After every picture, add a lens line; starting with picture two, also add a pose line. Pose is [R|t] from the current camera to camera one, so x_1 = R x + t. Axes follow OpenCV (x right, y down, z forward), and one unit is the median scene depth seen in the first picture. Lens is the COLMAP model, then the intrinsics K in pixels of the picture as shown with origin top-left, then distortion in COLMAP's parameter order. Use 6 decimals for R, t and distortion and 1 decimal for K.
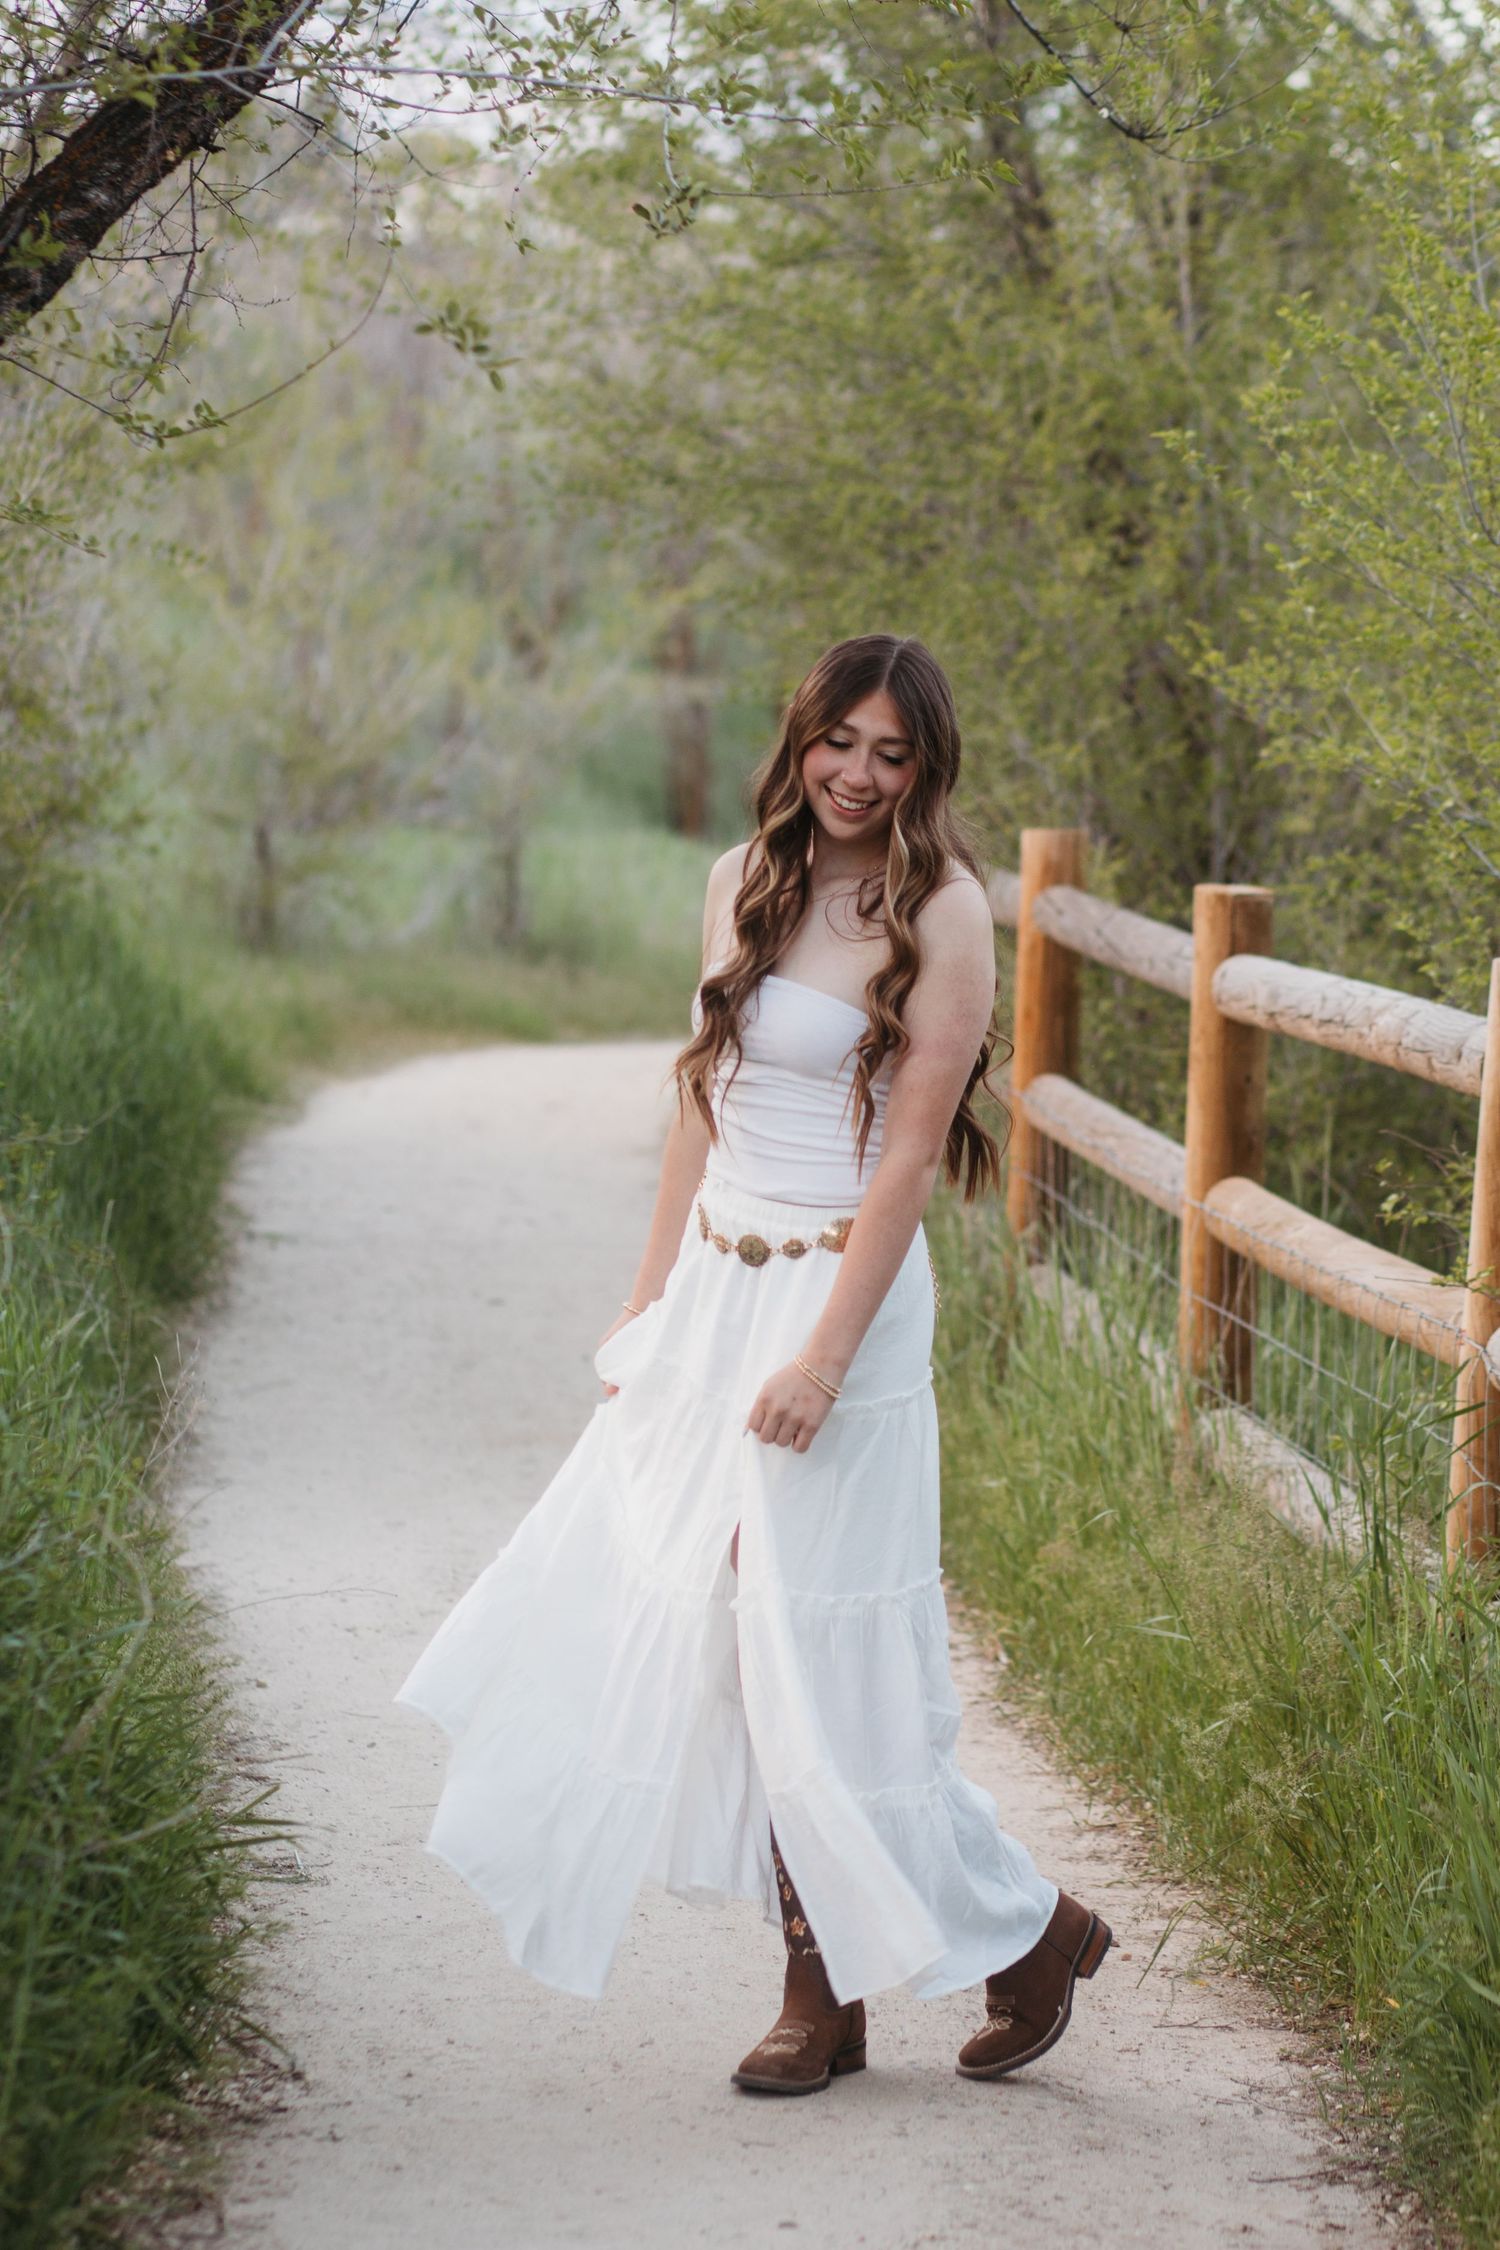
lens RADIAL K [[6597.6, 0, 750.0], [0, 6597.6, 1125.0], [0, 0, 1]] dist [-0.169696, -1.310327]
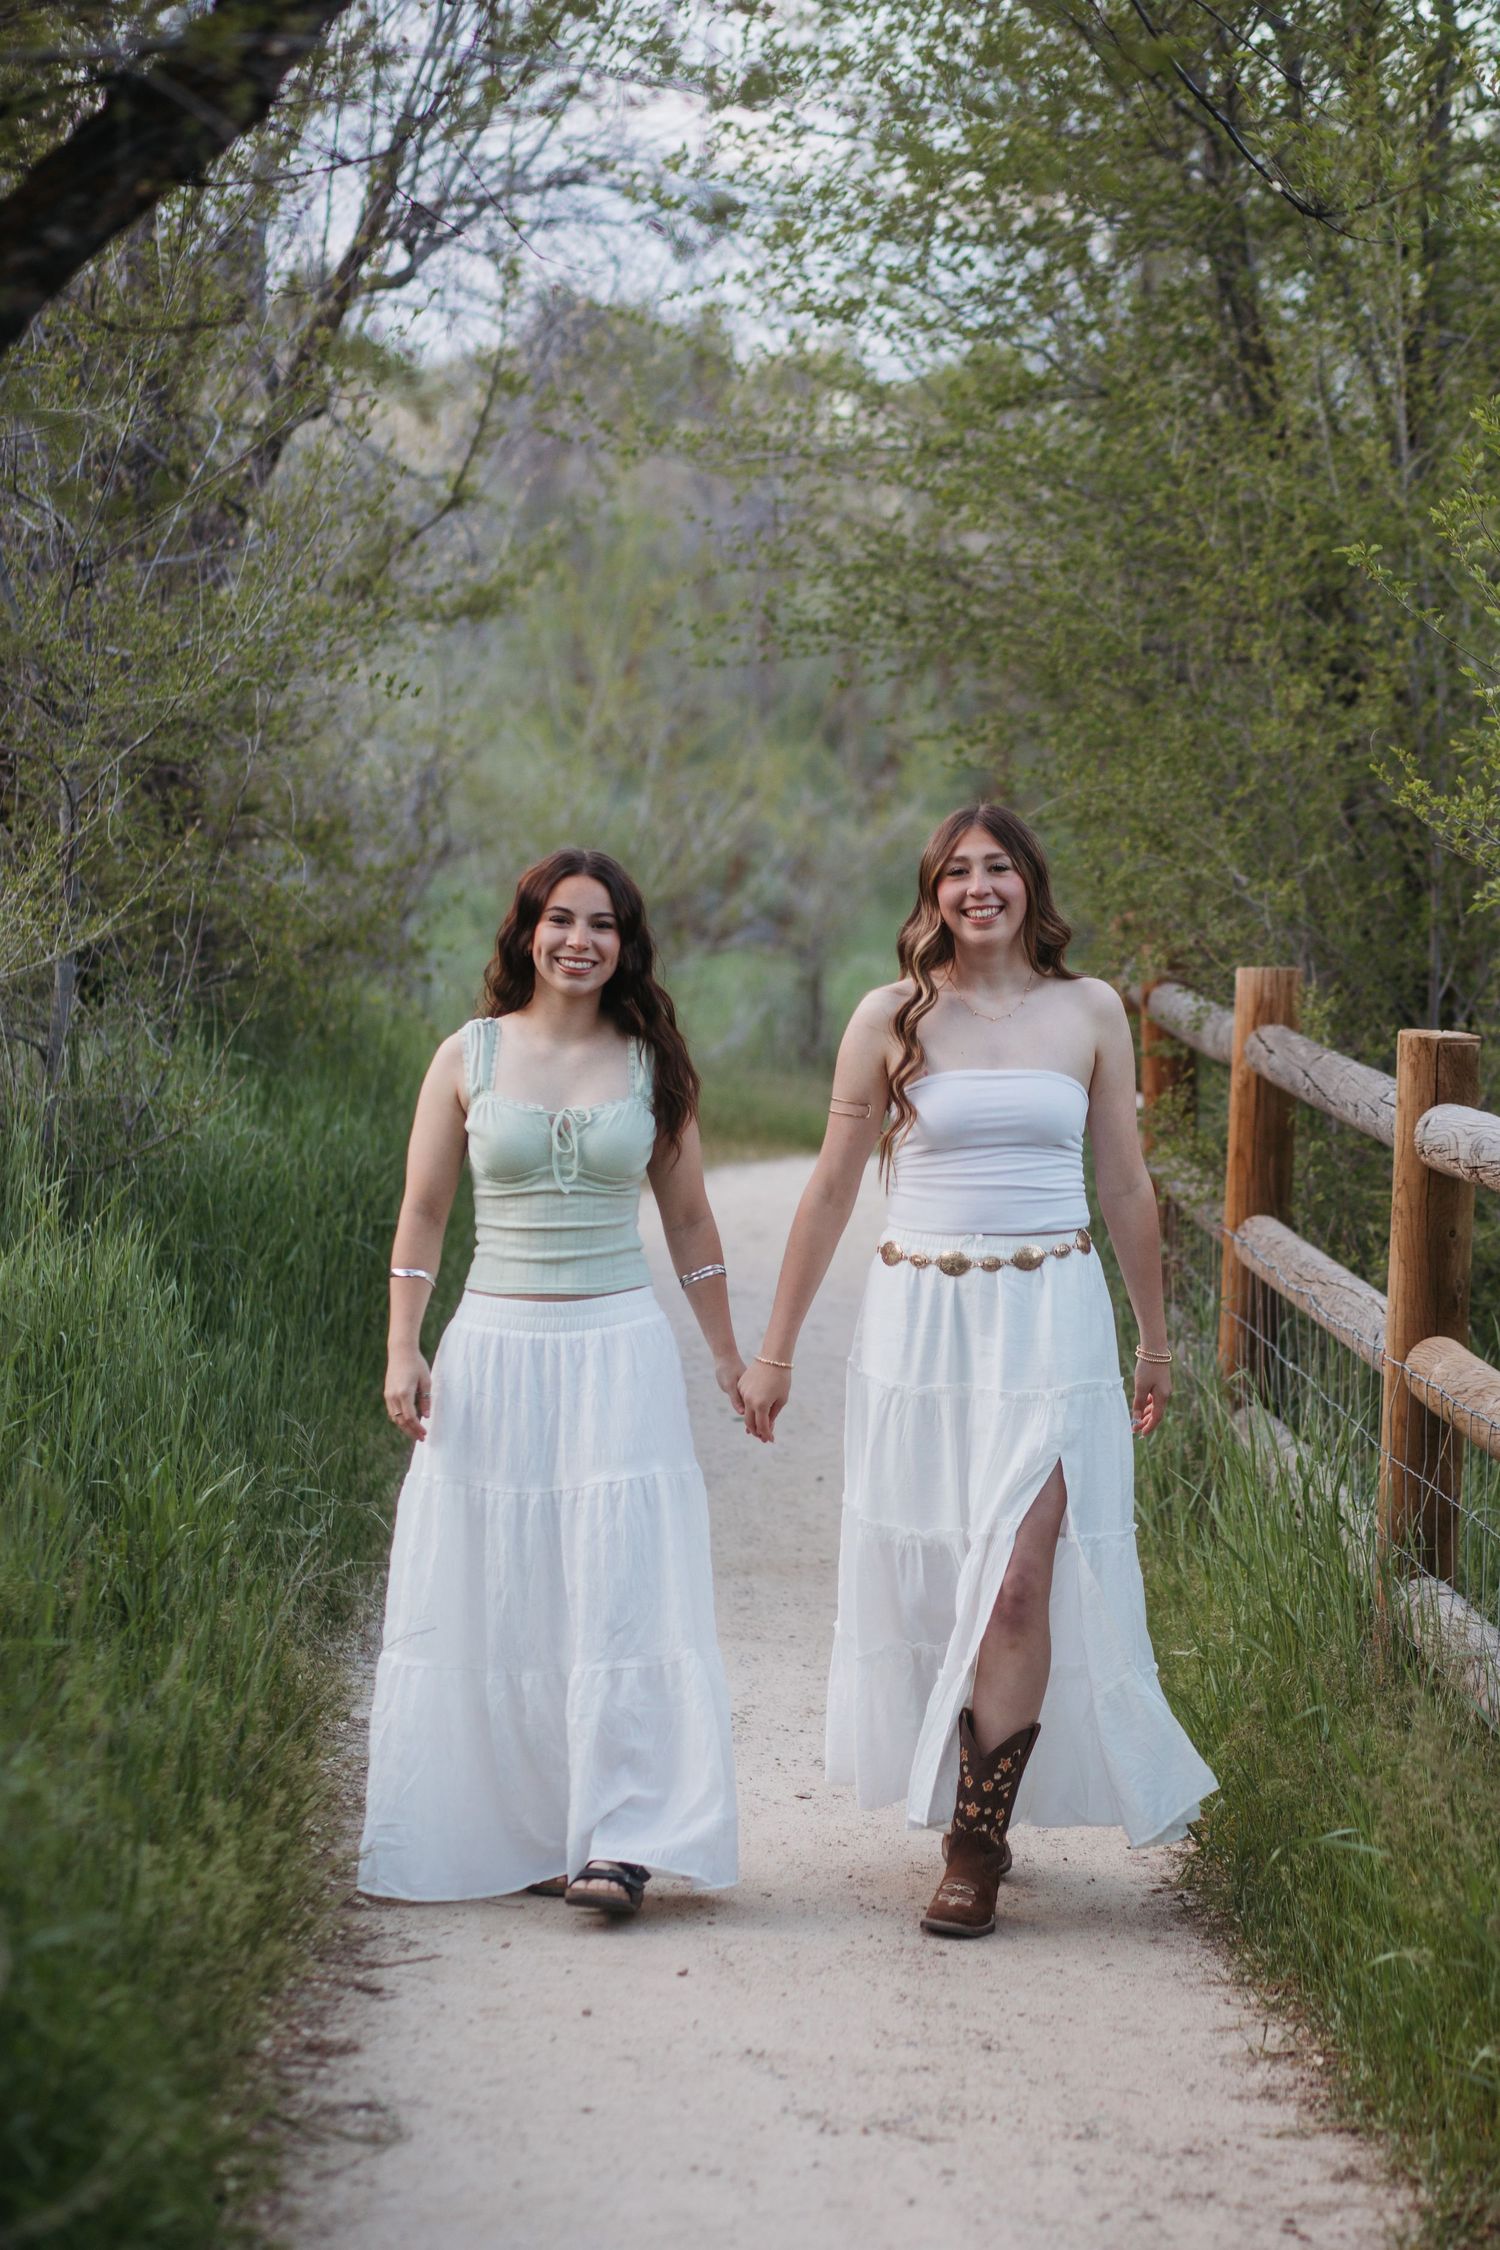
lens RADIAL K [[5890.2, 0, 751.4], [0, 5890.2, 1248.5], [0, 0, 1]] dist [-0.176250, 0.376030]
pose [[0.998756, 0.005022, -0.049609, 0.014033], [-0.004761, 0.999974, 0.005369, -0.007519], [0.049635, -0.005126, 0.998754, 0.123162]]
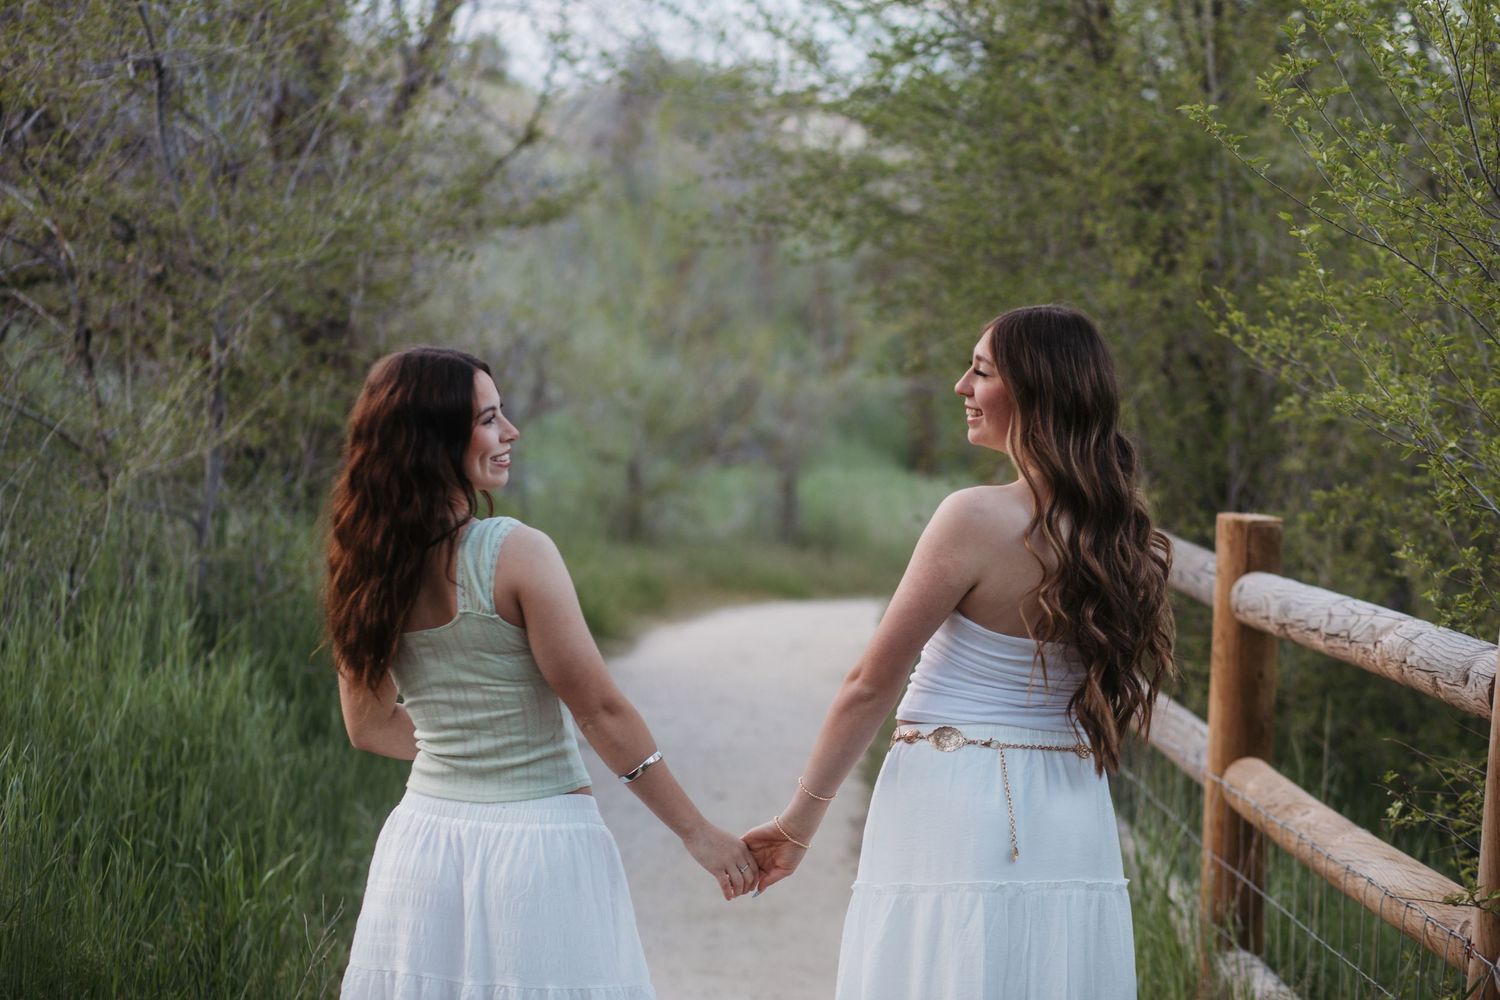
lens RADIAL K [[3926.8, 0, 750.8], [0, 3926.8, 352.1], [0, 0, 1]] dist [-0.176250, 0.376030]
pose [[0.998707, 0.008983, -0.050027, 0.015380], [-0.012664, 0.997195, -0.073770, -0.010226], [0.049224, 0.074308, 0.996020, 0.240802]]
